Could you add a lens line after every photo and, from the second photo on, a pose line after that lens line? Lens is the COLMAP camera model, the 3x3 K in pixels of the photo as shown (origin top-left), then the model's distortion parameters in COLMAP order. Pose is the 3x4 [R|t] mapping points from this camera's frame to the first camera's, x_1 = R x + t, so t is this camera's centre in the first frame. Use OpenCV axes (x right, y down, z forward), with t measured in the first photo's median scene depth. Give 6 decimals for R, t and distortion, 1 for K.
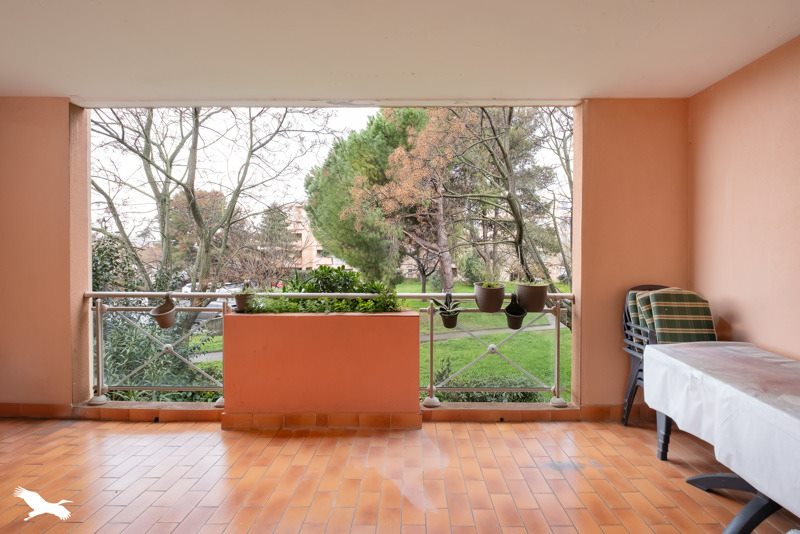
lens RADIAL K [[354.4, 0, 400.0], [0, 354.4, 267.0], [0, 0, 1]] dist [-0.000248, -0.000057]
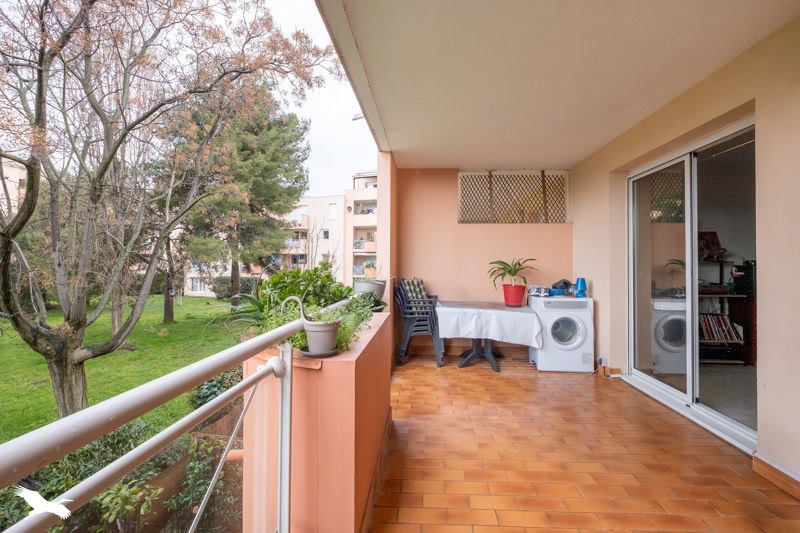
lens RADIAL K [[402.0, 0, 400.0], [0, 402.0, 266.5], [0, 0, 1]] dist [-0.000116, -0.000013]
pose [[0.027297, -0.000223, 0.999627, -1.429050], [0.016126, 0.999870, -0.000218, 0.014263], [-0.999497, 0.016126, 0.027297, 1.204989]]
